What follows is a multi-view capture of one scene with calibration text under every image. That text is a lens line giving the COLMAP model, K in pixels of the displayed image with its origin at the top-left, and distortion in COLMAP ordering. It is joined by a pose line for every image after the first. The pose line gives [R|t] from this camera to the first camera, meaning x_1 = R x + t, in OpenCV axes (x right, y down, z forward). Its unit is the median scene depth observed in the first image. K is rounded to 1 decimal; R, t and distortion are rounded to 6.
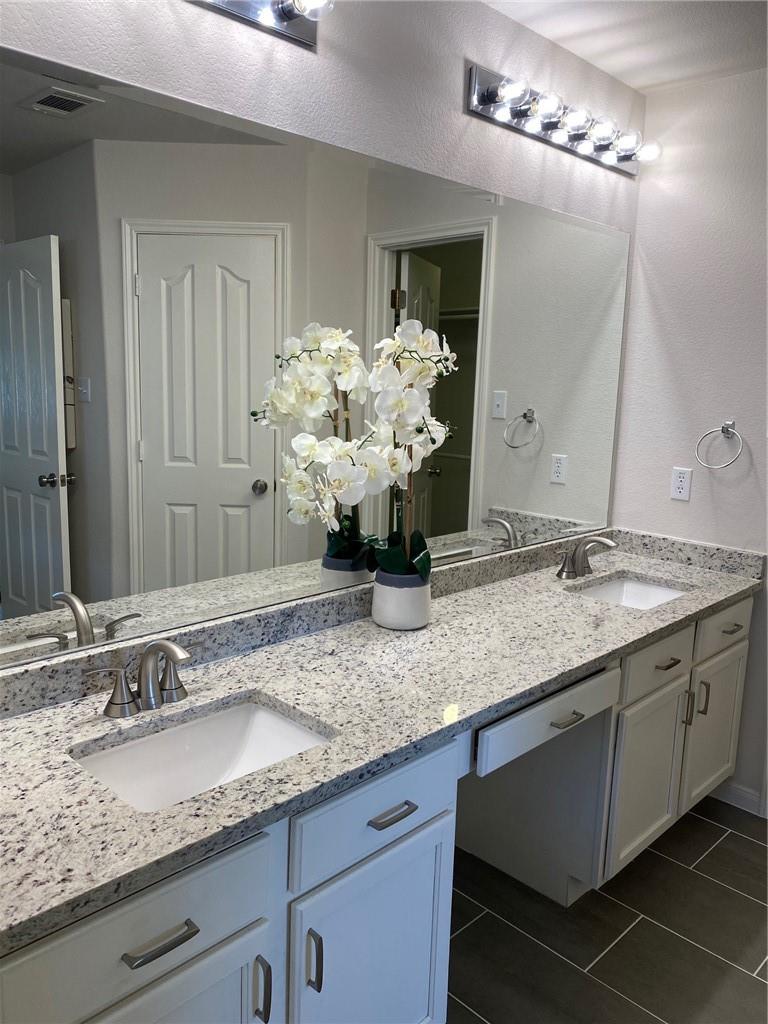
lens RADIAL K [[789.8, 0, 390.0], [0, 789.8, 501.5], [0, 0, 1]] dist [0.028994, -0.035694]
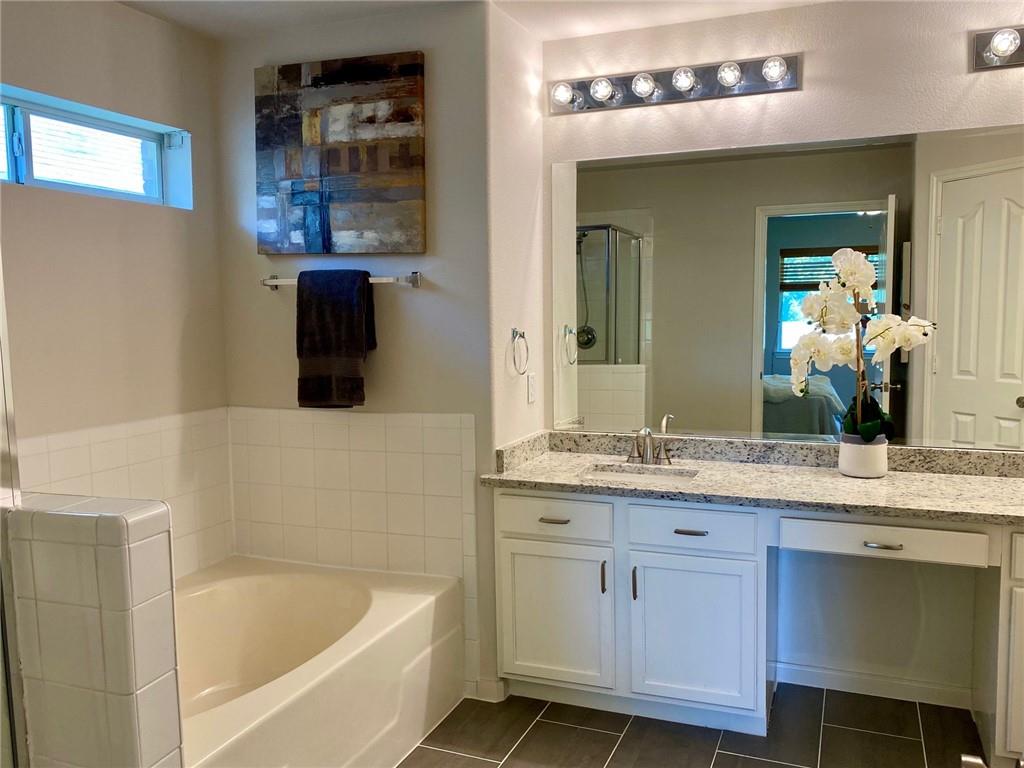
lens RADIAL K [[867.7, 0, 513.4], [0, 867.7, 385.3], [0, 0, 1]] dist [0.003827, 0.004570]
pose [[0.381018, 0.049312, -0.923252, 0.957599], [-0.124938, 0.992163, 0.001431, 0.064726], [0.916087, 0.114804, 0.384193, -0.091562]]
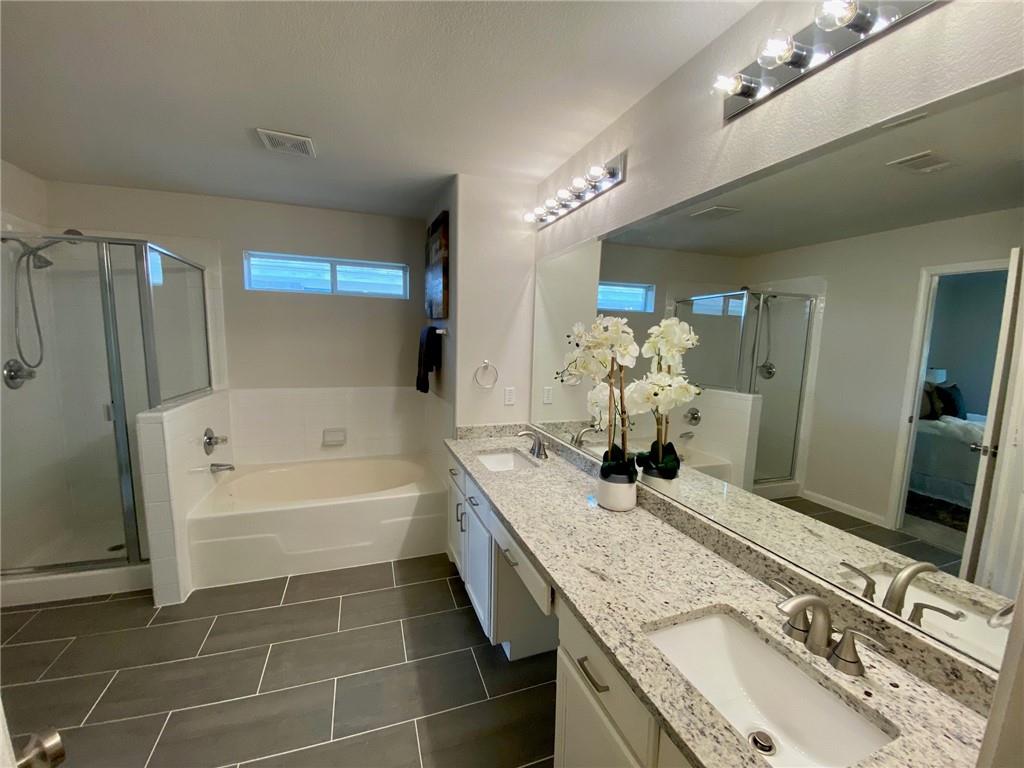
lens RADIAL K [[420.3, 0, 511.7], [0, 420.3, 393.1], [0, 0, 1]] dist [0.008150, -0.001972]
pose [[-0.438318, 0.085298, -0.894764, 0.712768], [-0.178878, 0.967295, 0.179840, -0.150009], [0.880841, 0.238881, -0.408725, 0.941064]]
